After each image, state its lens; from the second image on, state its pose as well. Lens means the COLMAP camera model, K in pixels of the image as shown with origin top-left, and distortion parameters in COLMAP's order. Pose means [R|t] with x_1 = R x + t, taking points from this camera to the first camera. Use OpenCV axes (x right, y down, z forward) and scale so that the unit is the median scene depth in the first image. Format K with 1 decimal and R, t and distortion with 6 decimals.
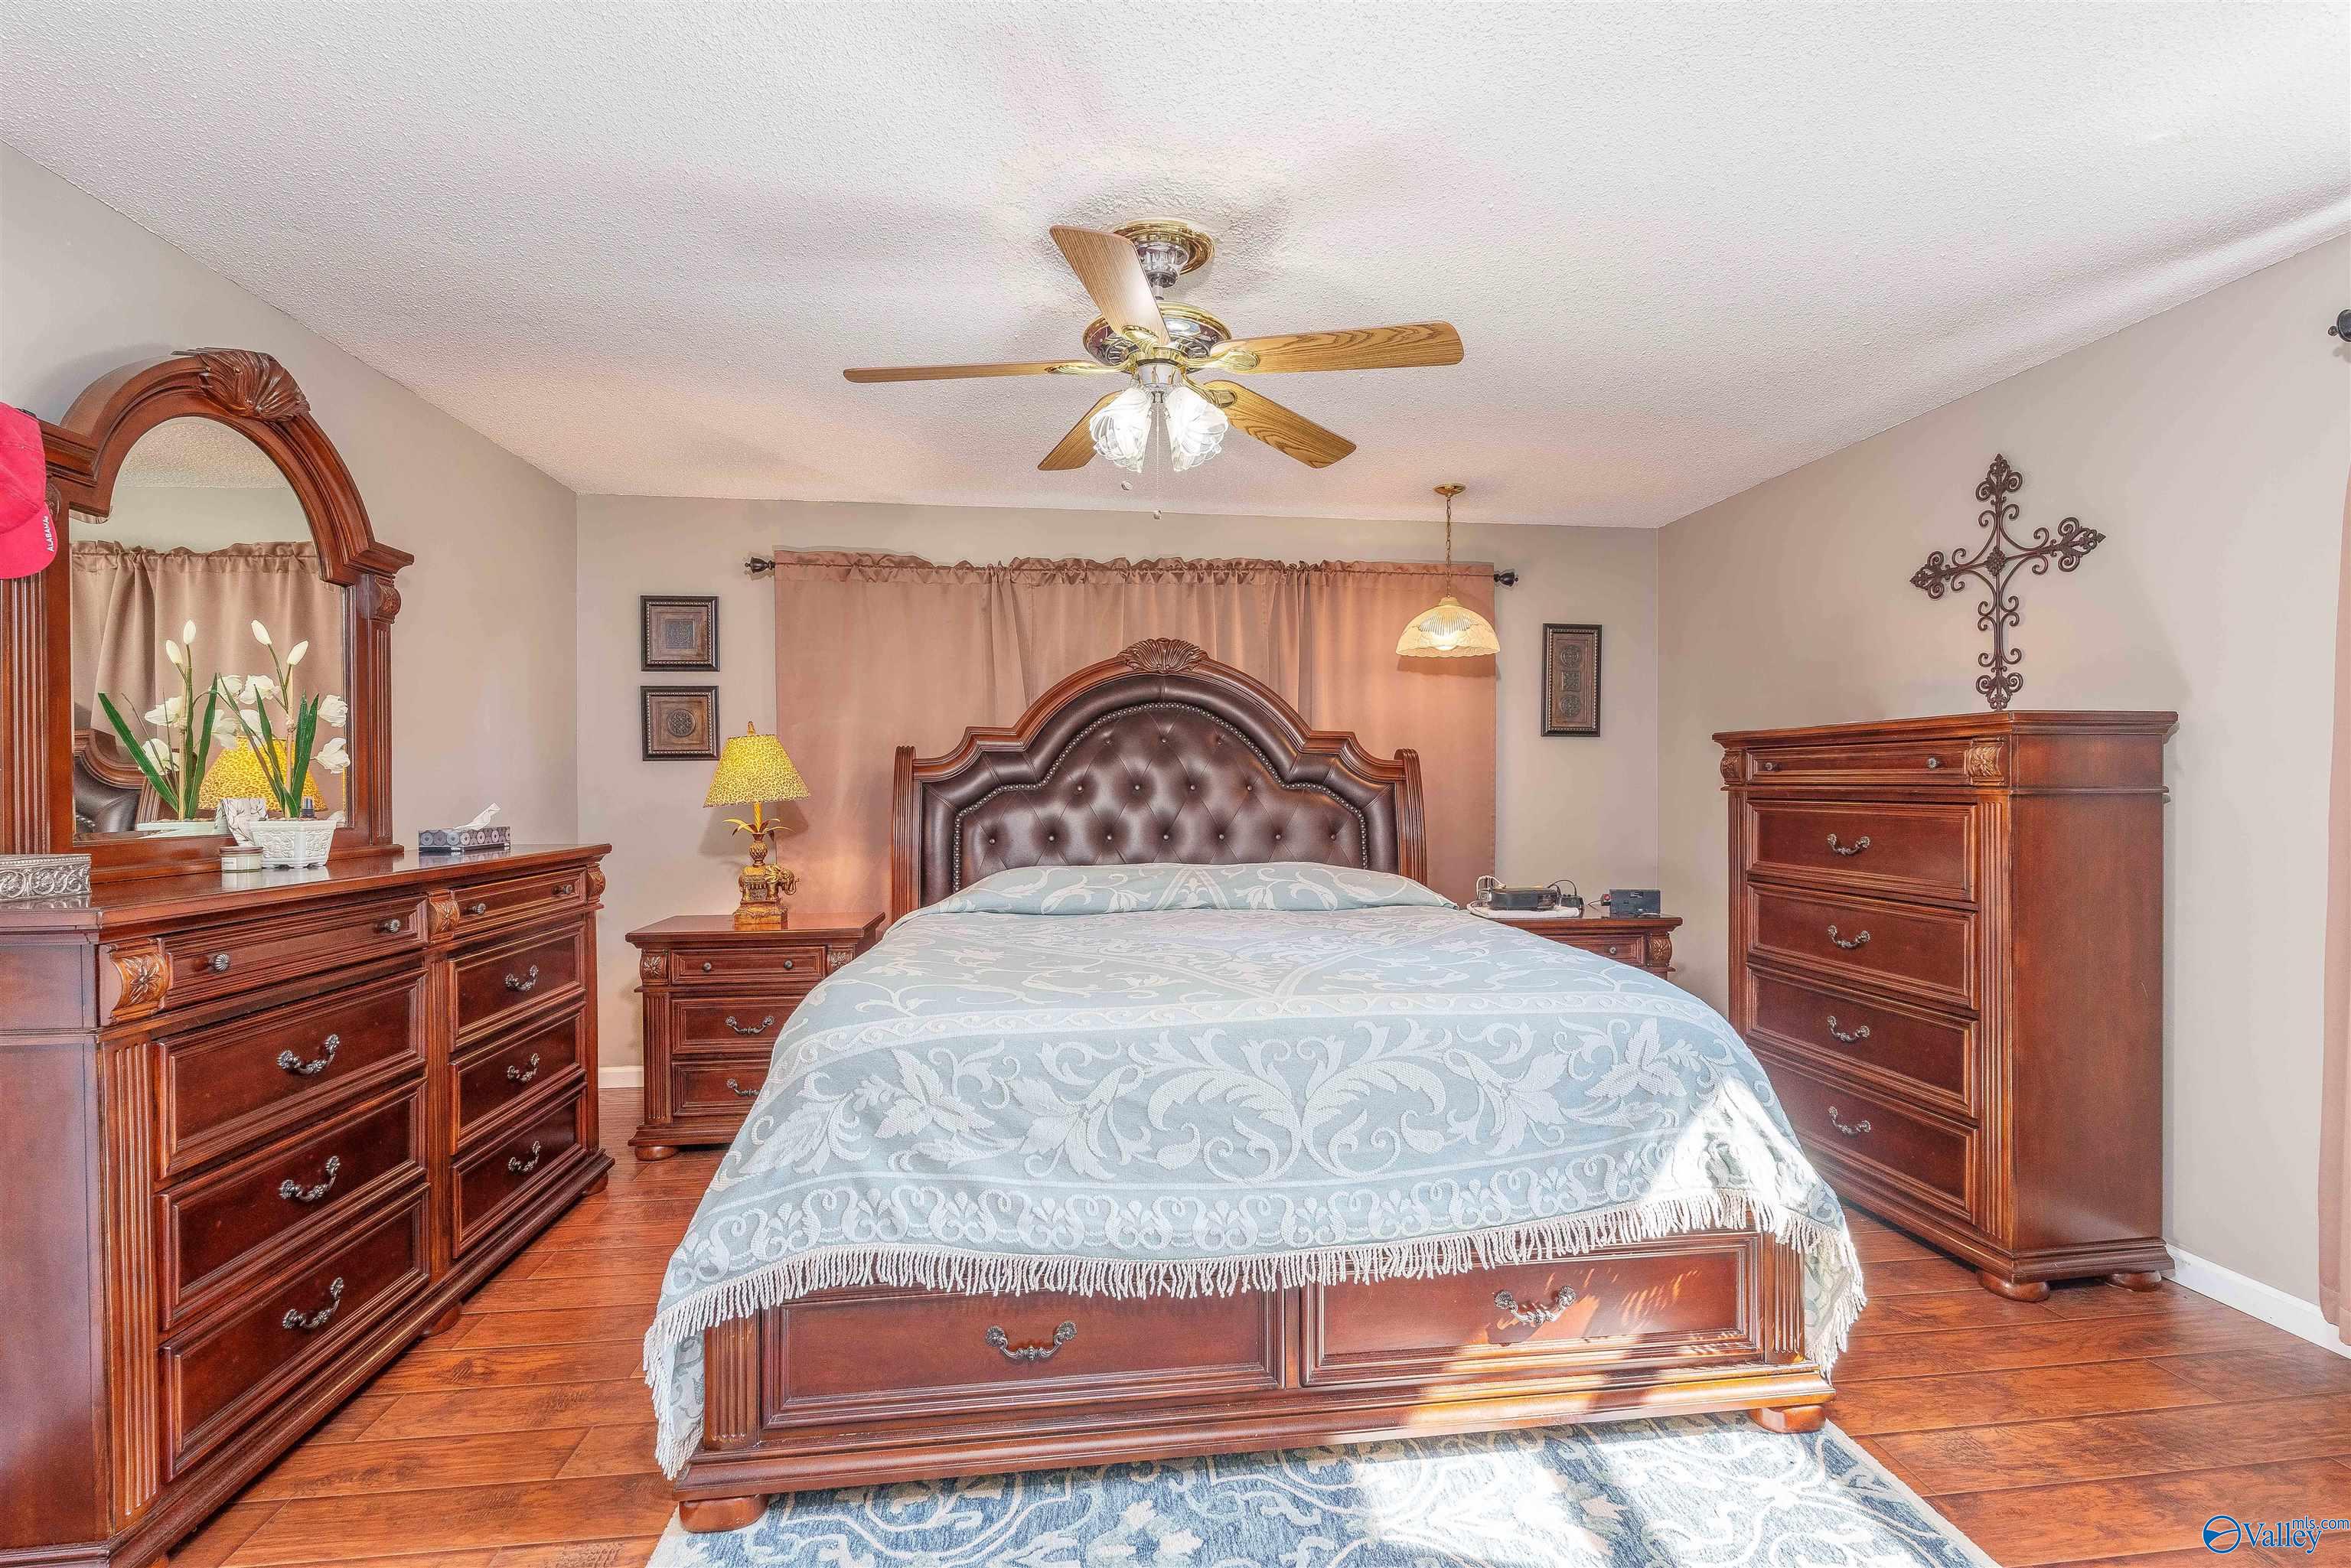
lens RADIAL K [[1040.6, 0, 1179.1], [0, 1040.6, 793.0], [0, 0, 1]] dist [-0.001690, -0.000091]
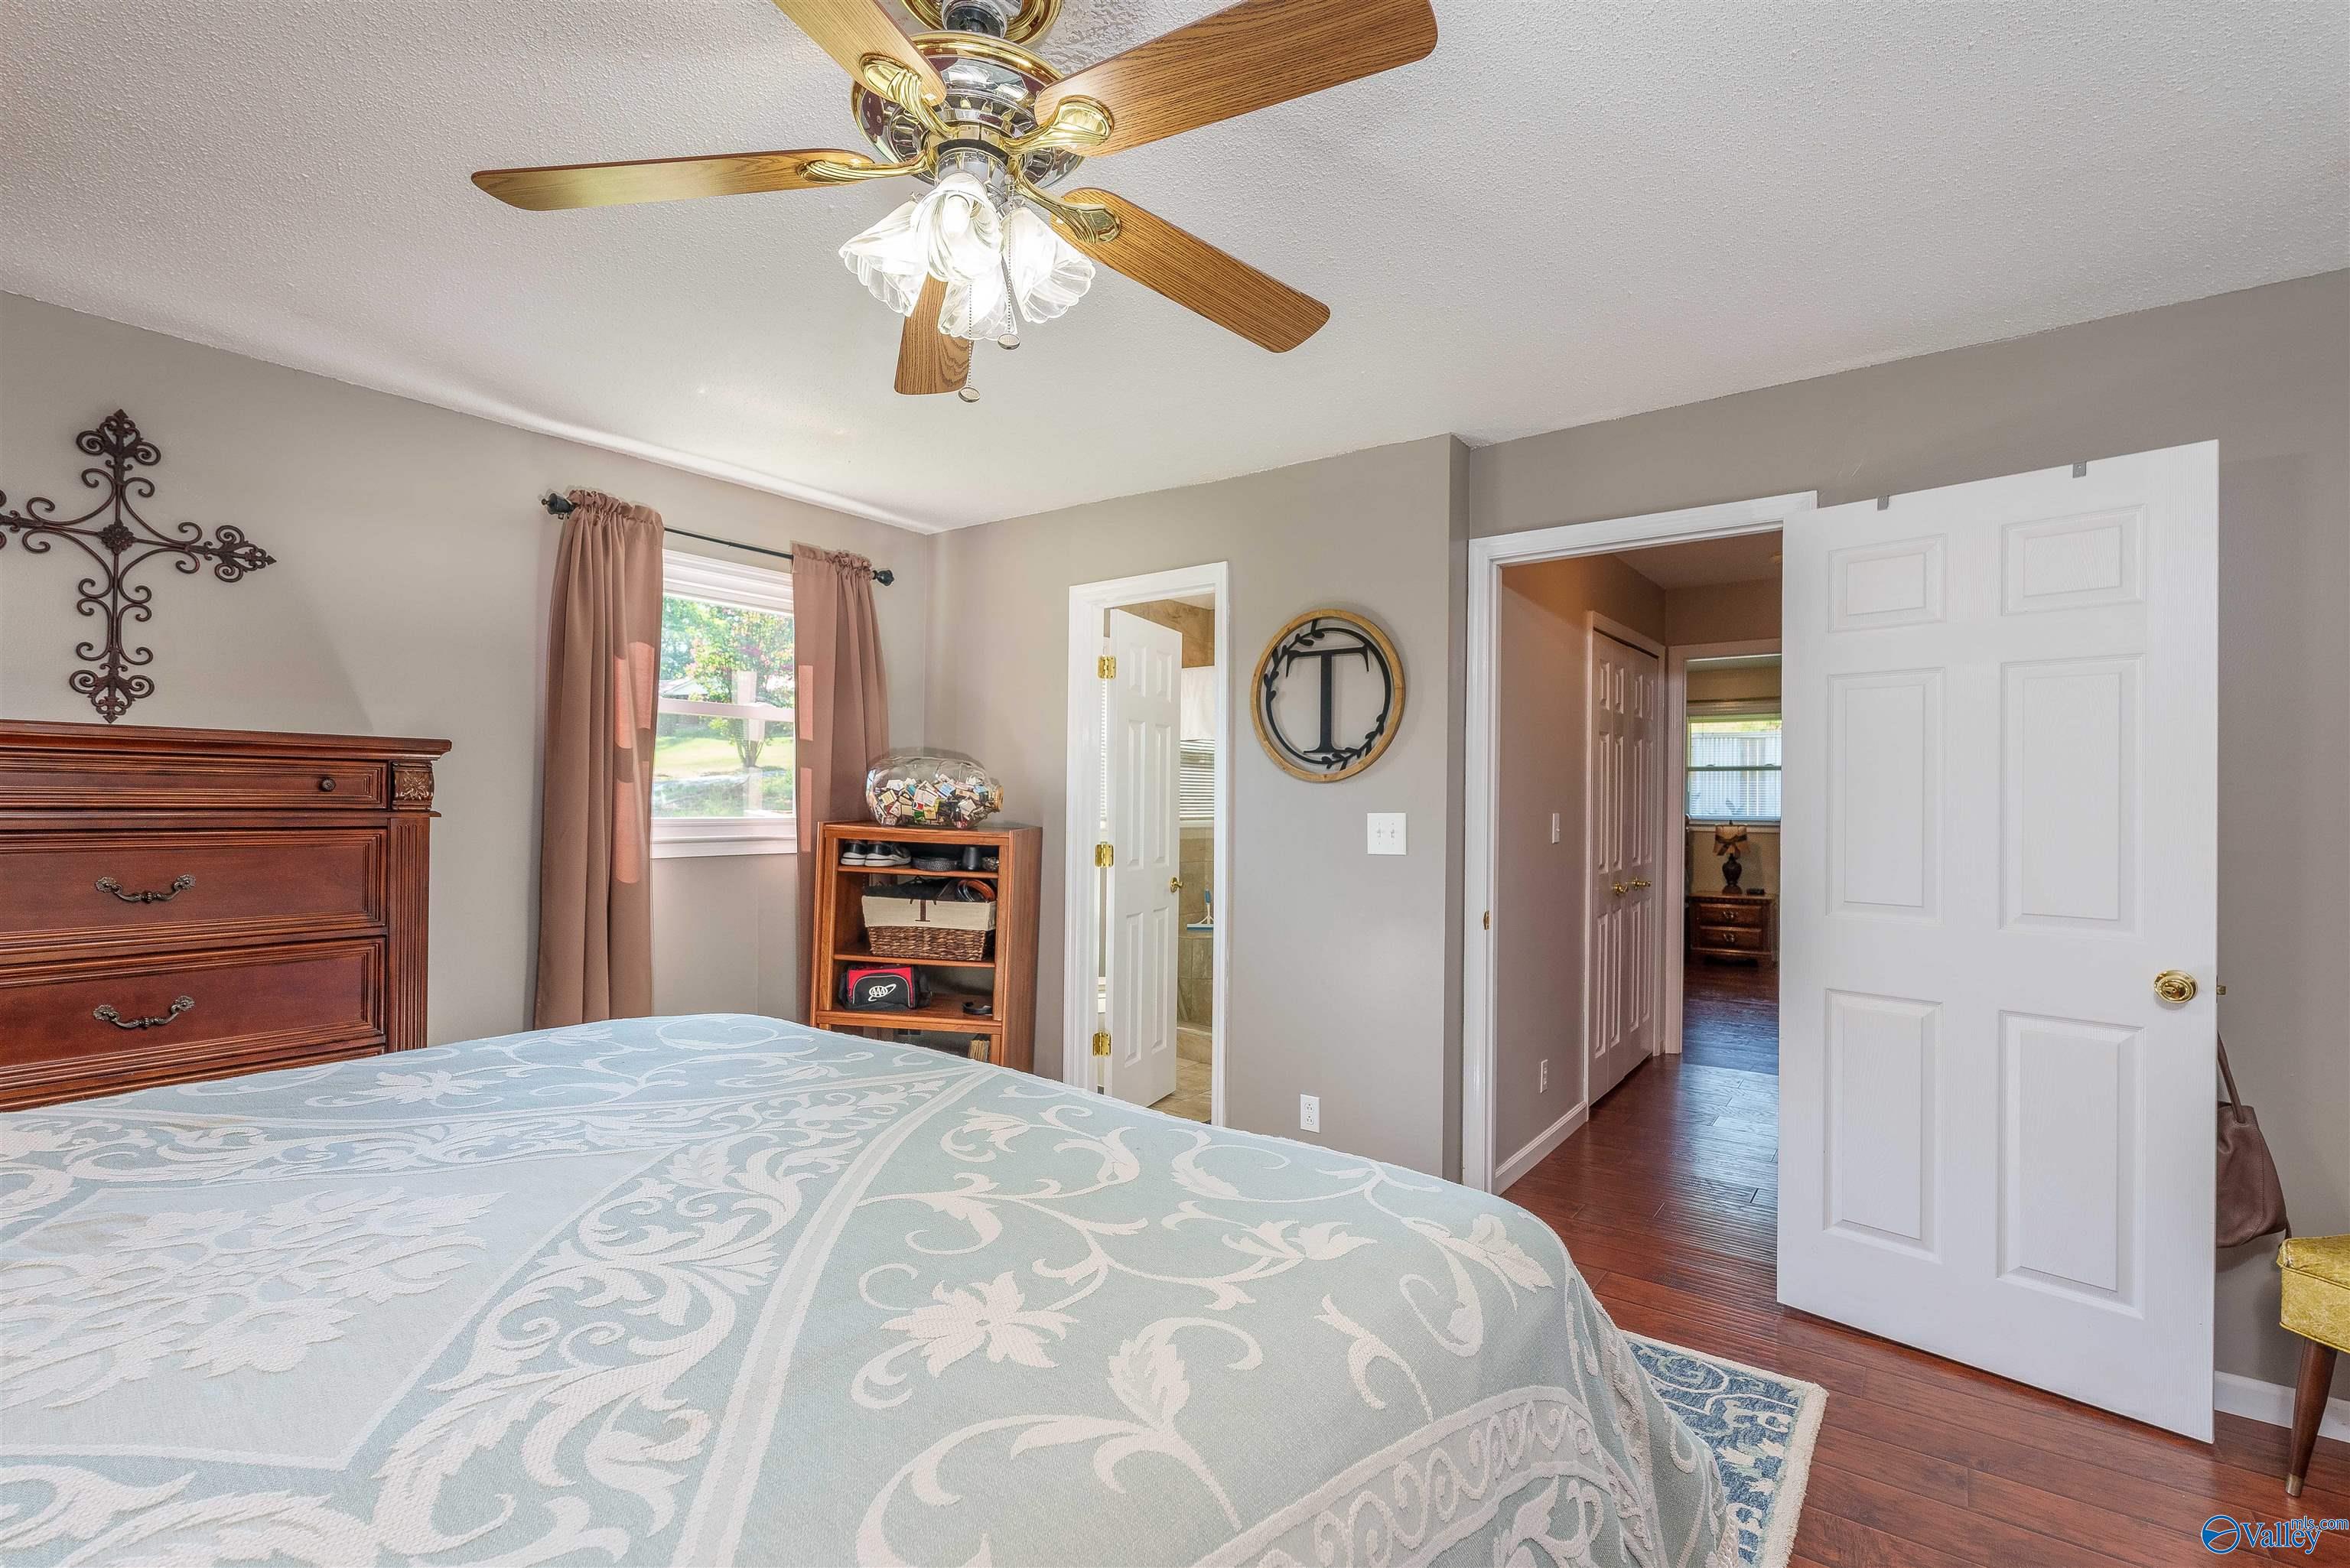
lens RADIAL K [[1040.1, 0, 1181.2], [0, 1040.1, 790.8], [0, 0, 1]] dist [-0.001690, -0.000091]
pose [[-0.731541, 0.005153, 0.681777, -0.400556], [0.001369, 0.999981, -0.006090, -0.014519], [-0.681796, -0.003522, -0.731534, 1.033463]]
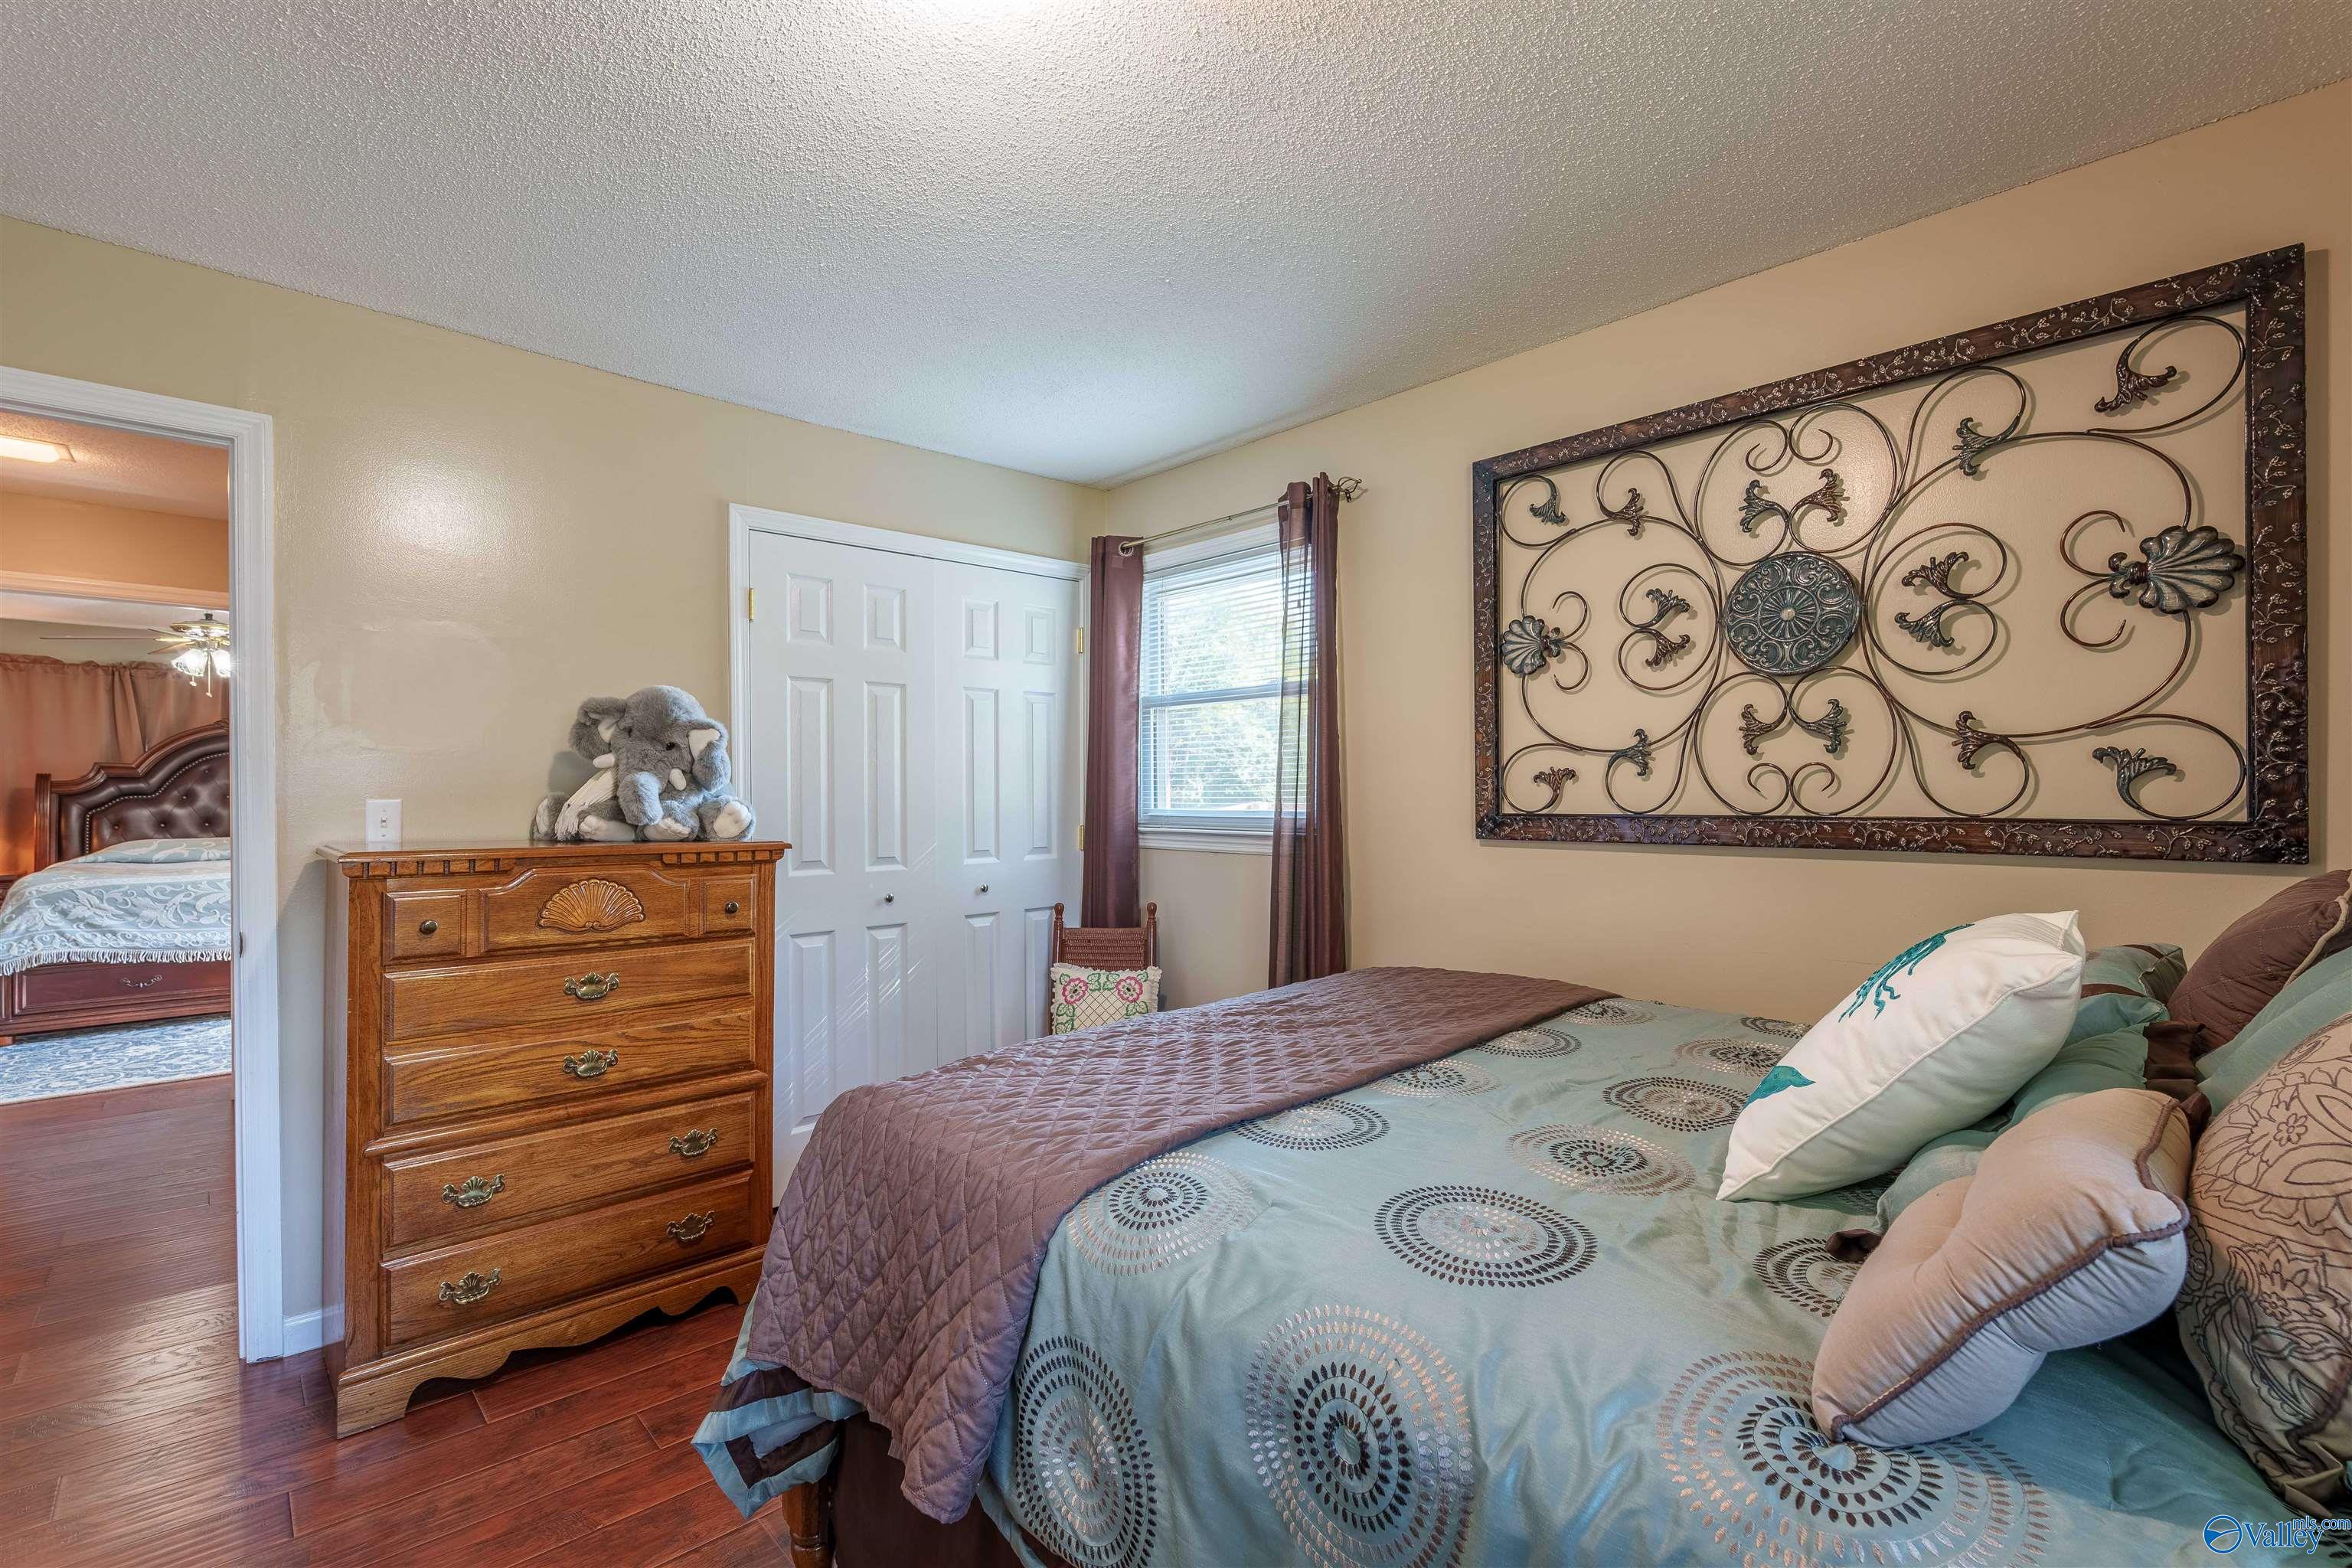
lens RADIAL K [[1041.0, 0, 1184.1], [0, 1041.0, 791.7], [0, 0, 1]] dist [-0.001690, -0.000091]
pose [[0.805410, 0.001248, 0.592717, 0.328814], [0.000722, 0.999995, -0.003087, -0.008485], [-0.592718, 0.002915, 0.805405, -2.086821]]
